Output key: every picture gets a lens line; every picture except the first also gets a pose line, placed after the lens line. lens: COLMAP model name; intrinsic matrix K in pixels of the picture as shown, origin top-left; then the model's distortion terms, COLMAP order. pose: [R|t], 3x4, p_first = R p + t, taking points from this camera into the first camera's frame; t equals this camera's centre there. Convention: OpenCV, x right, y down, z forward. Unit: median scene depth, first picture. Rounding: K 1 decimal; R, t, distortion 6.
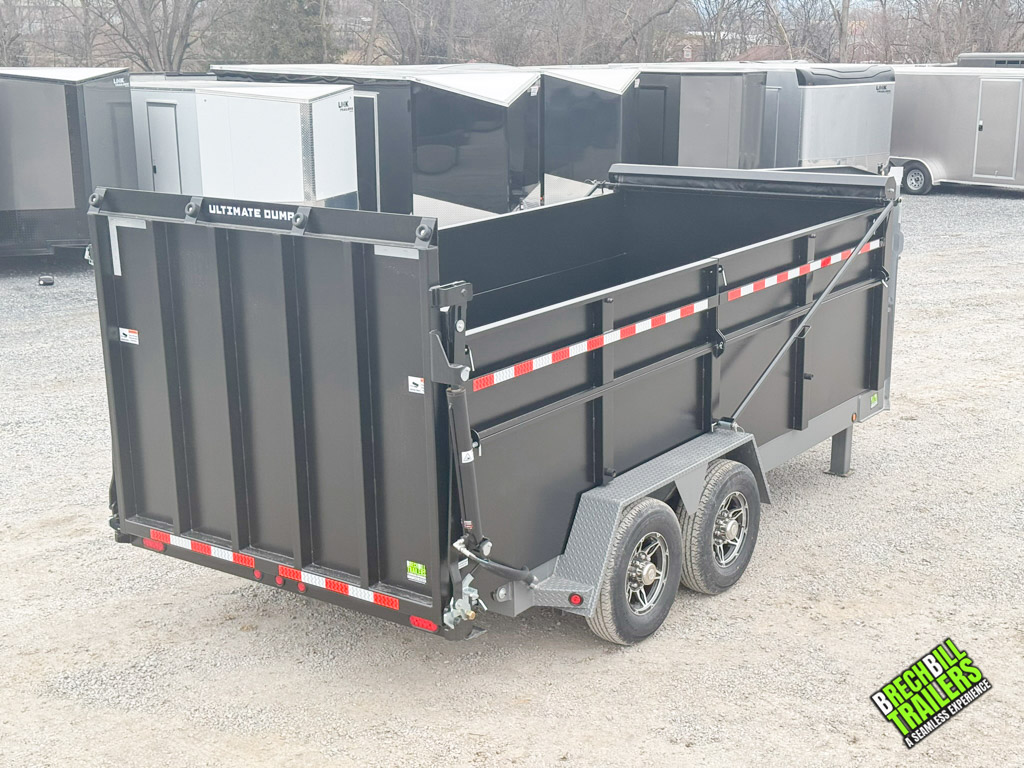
lens RADIAL K [[1426.5, 0, 521.1], [0, 1426.5, 389.2], [0, 0, 1]] dist [0.098397, 0.000000]
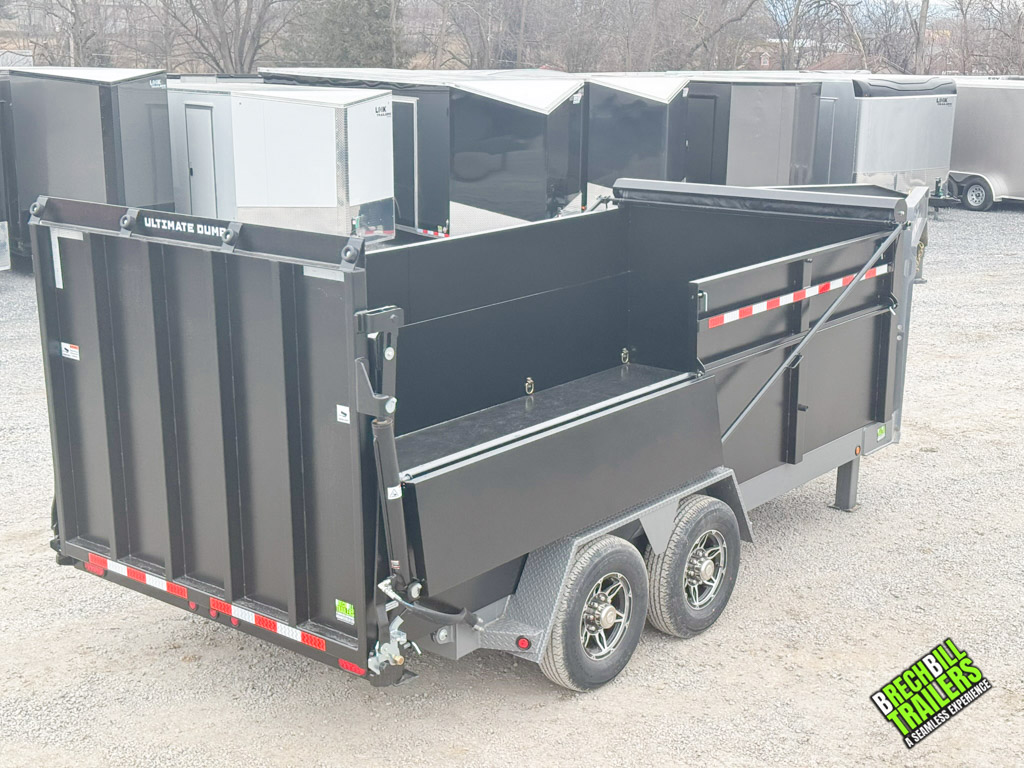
lens RADIAL K [[1426.5, 0, 520.4], [0, 1426.5, 389.9], [0, 0, 1]] dist [0.098397, 0.000000]
pose [[0.998436, 0.026813, -0.049061, 0.073046], [-0.026941, 0.999635, -0.001952, -0.017006], [0.048991, 0.003271, 0.998794, 0.052592]]
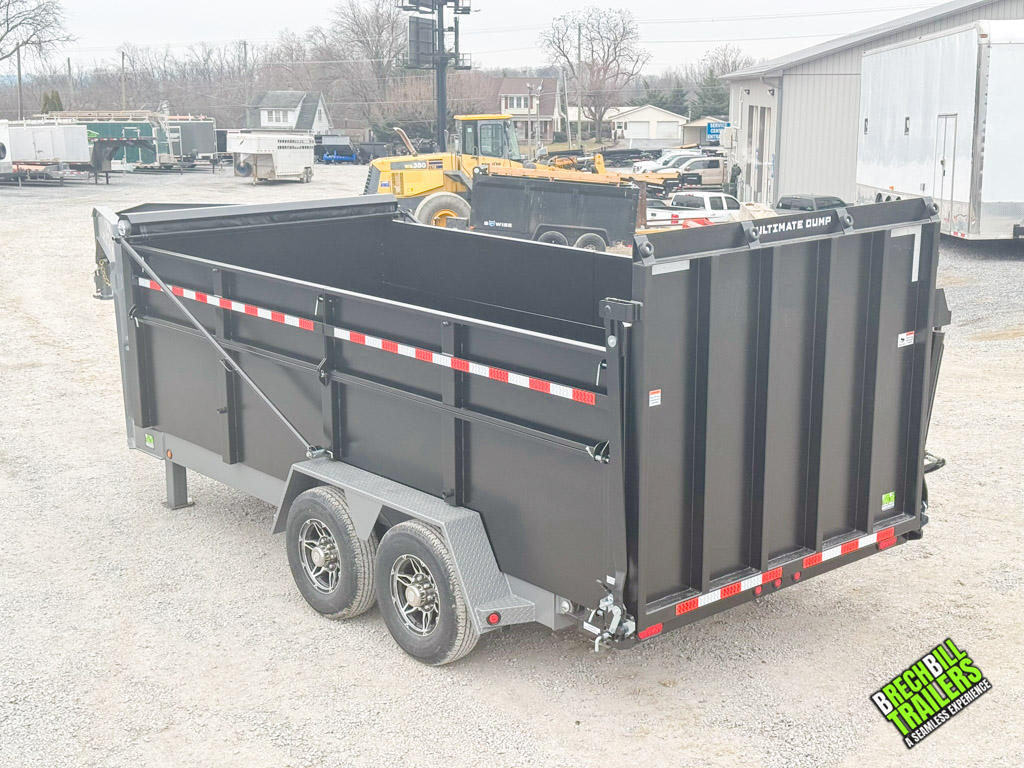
lens RADIAL K [[1426.5, 0, 519.3], [0, 1426.5, 391.0], [0, 0, 1]] dist [0.098397, 0.000000]
pose [[0.231002, -0.213339, 0.949276, -1.088168], [0.250861, 0.955736, 0.153745, -0.190754], [-0.940057, 0.202621, 0.274295, 0.810464]]
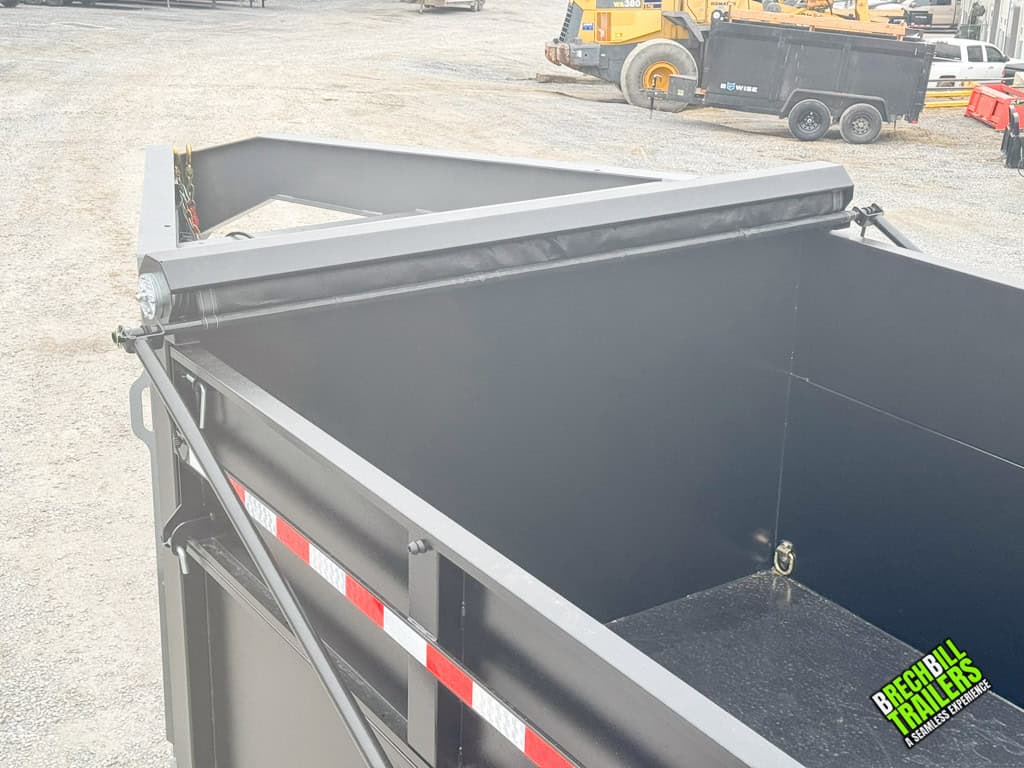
lens RADIAL K [[1426.5, 0, 511.2], [0, 1426.5, 386.9], [0, 0, 1]] dist [0.098397, 0.000000]
pose [[0.344406, -0.303171, 0.888522, -0.270435], [0.221616, 0.945931, 0.236857, -0.275238], [-0.912289, 0.115336, 0.392972, 1.200116]]
